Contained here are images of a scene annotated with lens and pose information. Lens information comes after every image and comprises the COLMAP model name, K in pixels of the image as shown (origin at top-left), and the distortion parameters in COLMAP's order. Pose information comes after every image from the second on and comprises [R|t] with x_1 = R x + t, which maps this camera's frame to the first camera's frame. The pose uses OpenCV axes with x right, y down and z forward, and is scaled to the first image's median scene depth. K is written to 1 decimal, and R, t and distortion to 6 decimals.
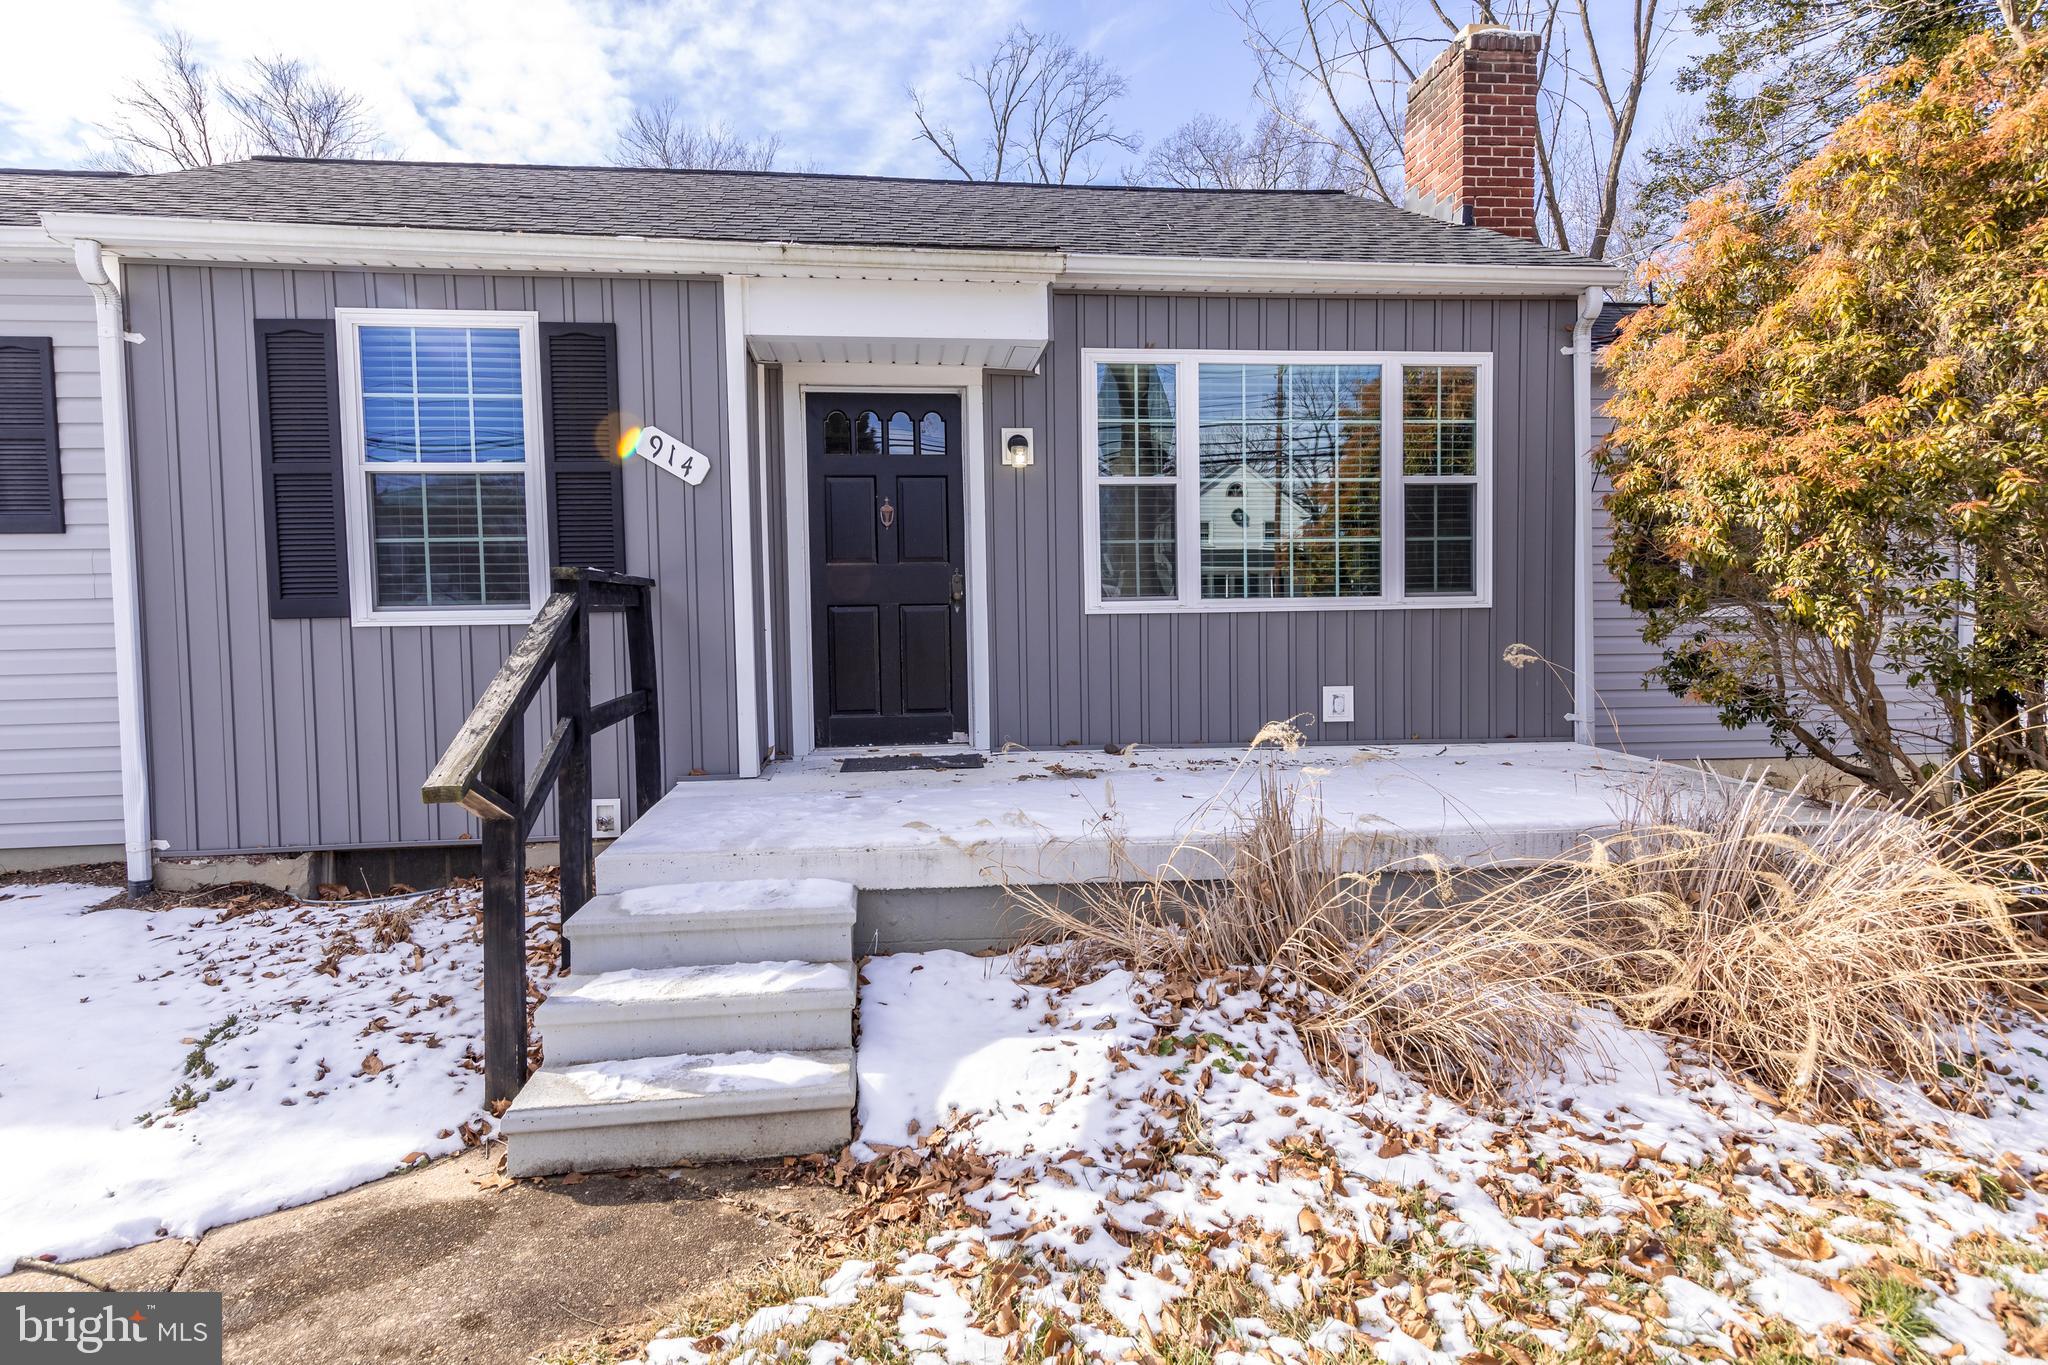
lens RADIAL K [[1025.4, 0, 1023.1], [0, 1025.4, 665.5], [0, 0, 1]] dist [0.004774, 0.000017]
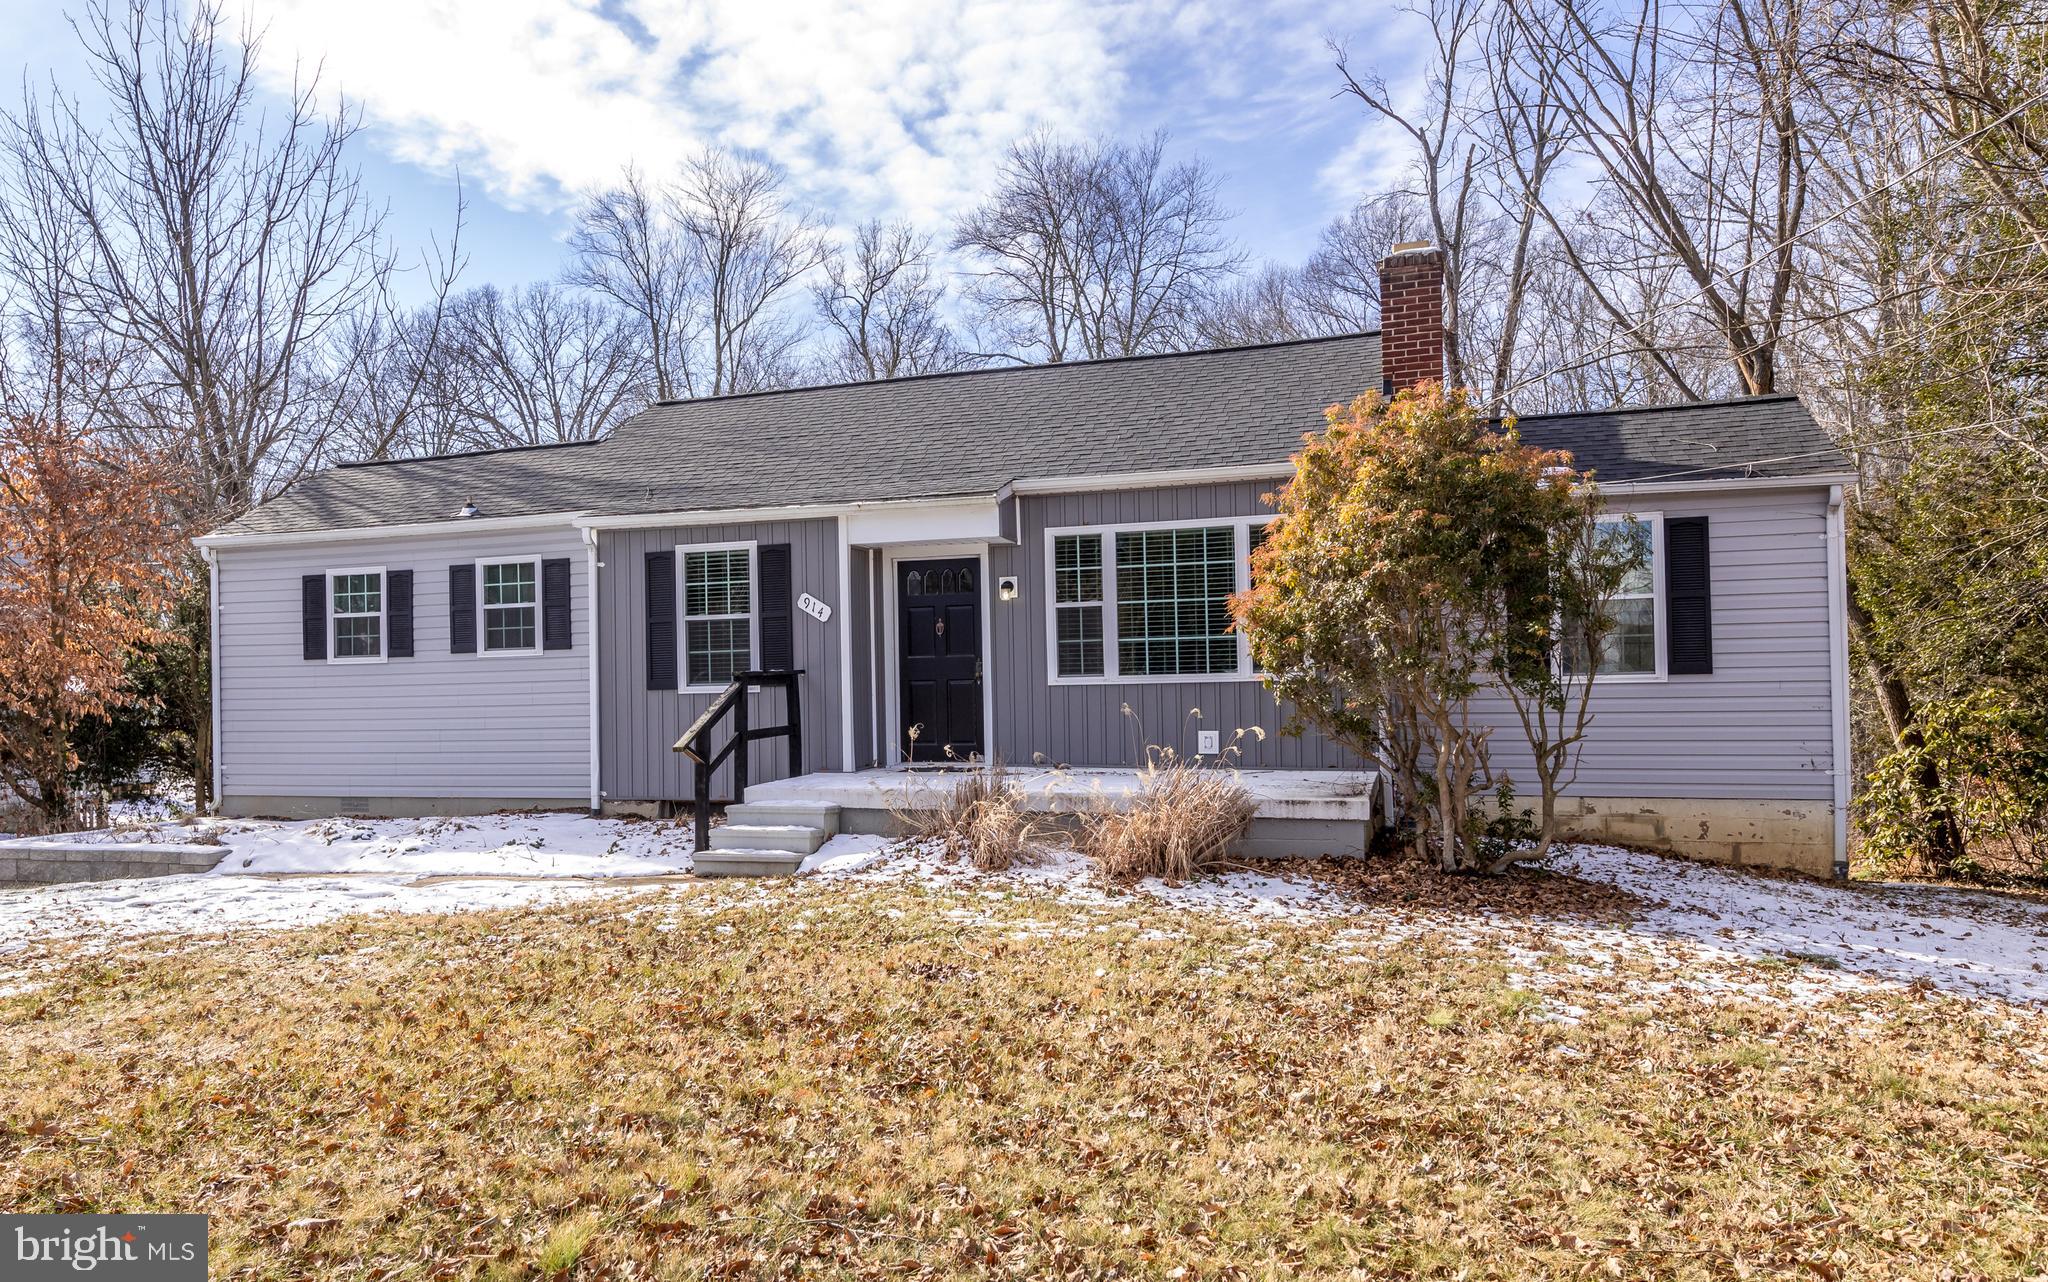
lens RADIAL K [[1484.3, 0, 1024.0], [0, 1484.3, 641.0], [0, 0, 1]] dist [0.001952, 0.000628]
pose [[0.914760, -0.013261, -0.403779, 1.186982], [-0.011889, 0.998145, -0.059714, 0.026862], [0.403822, 0.059425, 0.912906, -1.452791]]
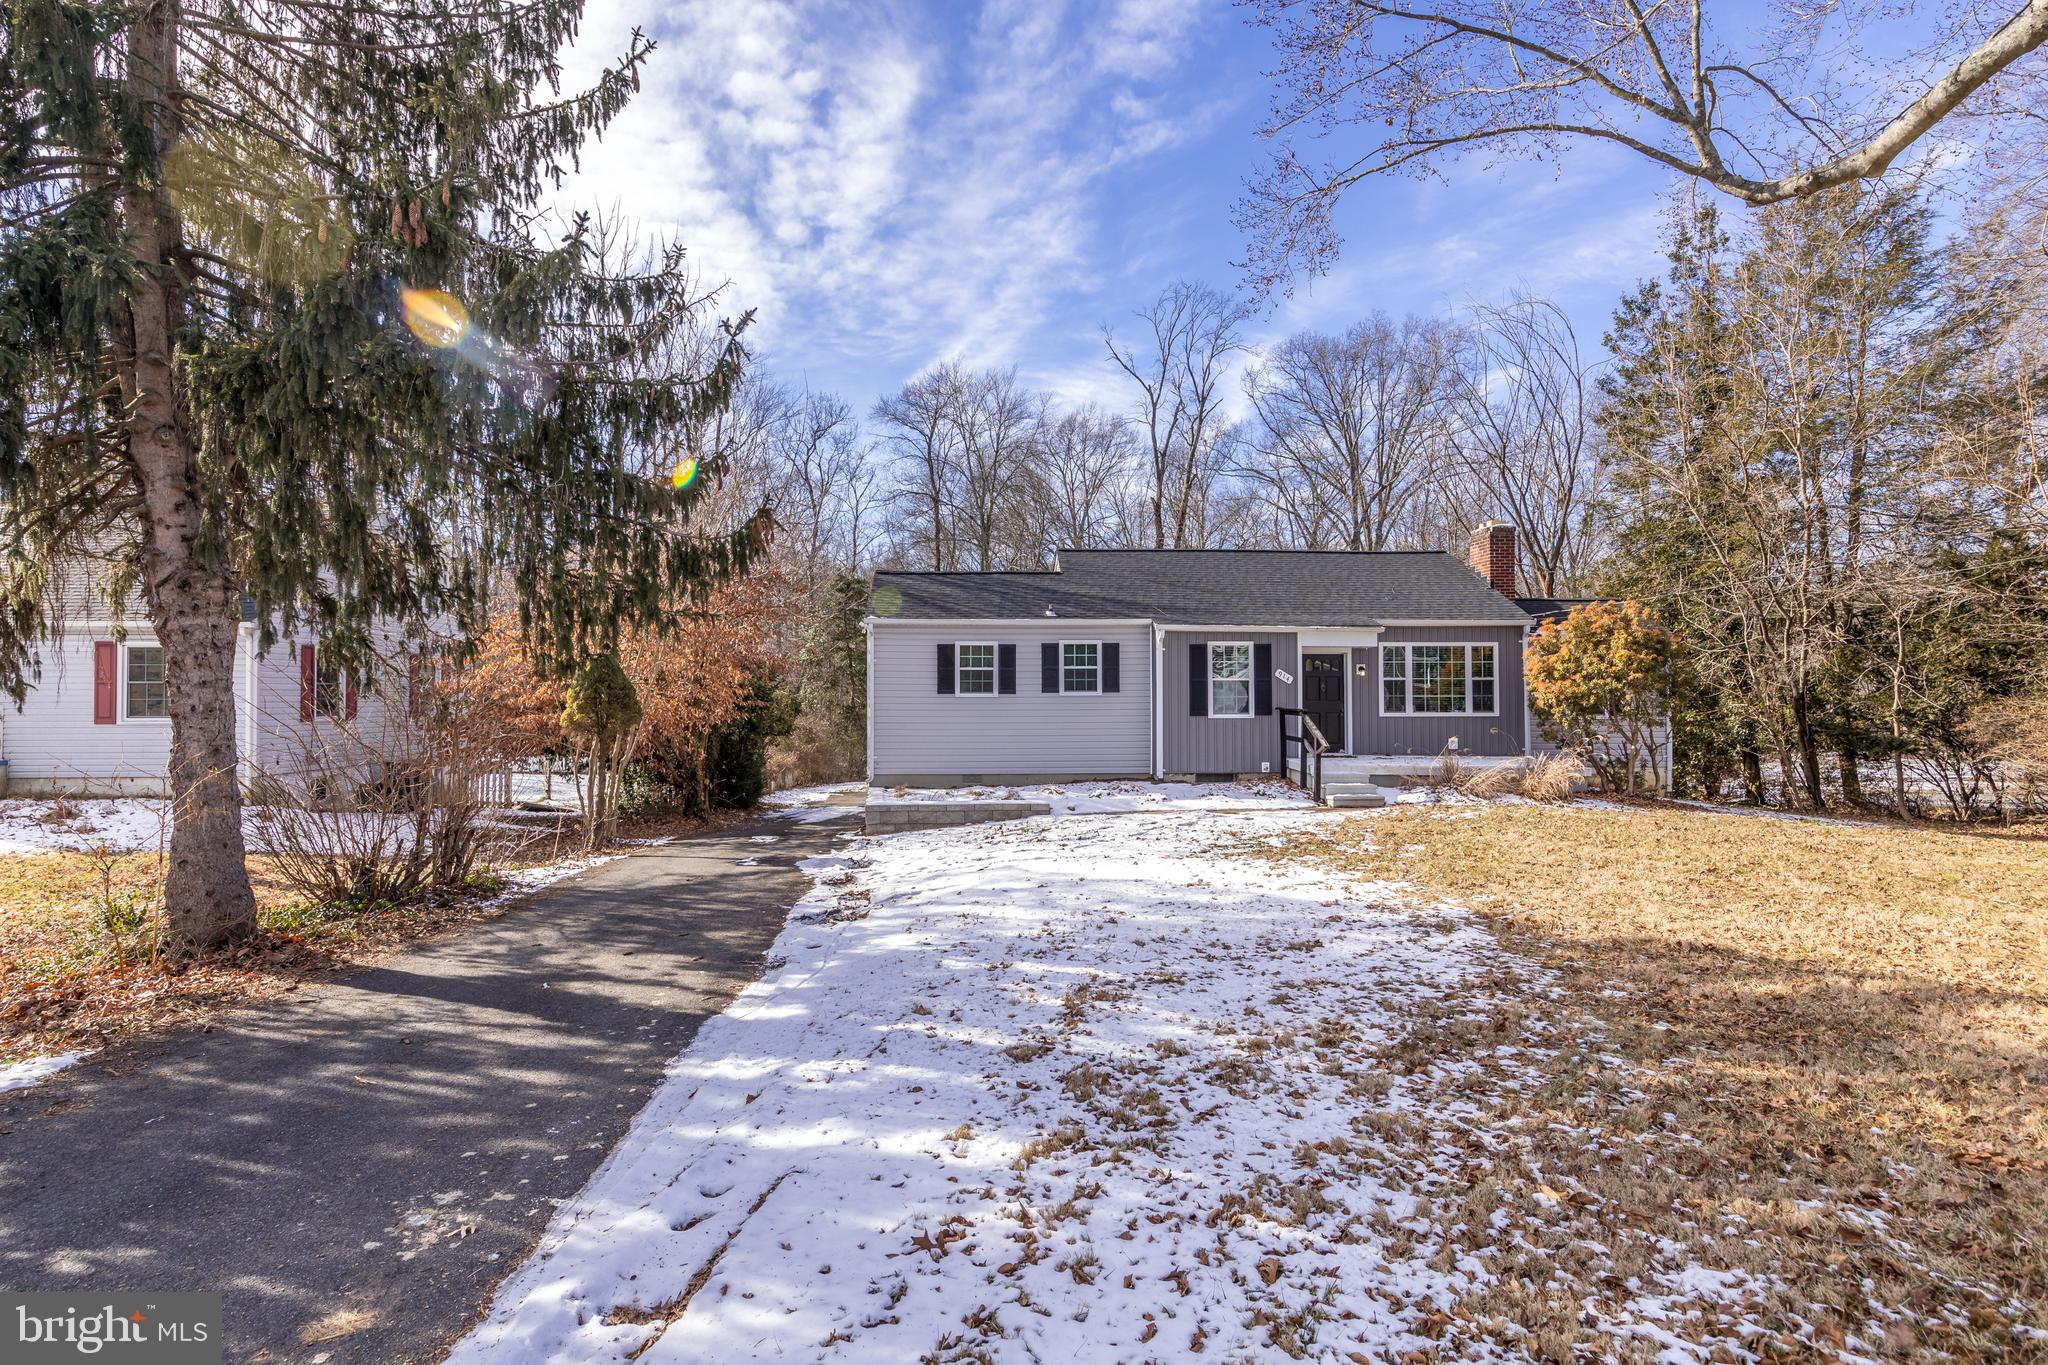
lens RADIAL K [[1025.4, 0, 1023.1], [0, 1025.4, 665.5], [0, 0, 1]] dist [0.004774, 0.000017]
pose [[0.998466, 0.015469, -0.053158, -1.142991], [-0.019460, 0.996964, -0.075393, 0.073619], [0.051831, 0.076312, 0.995736, -3.016108]]
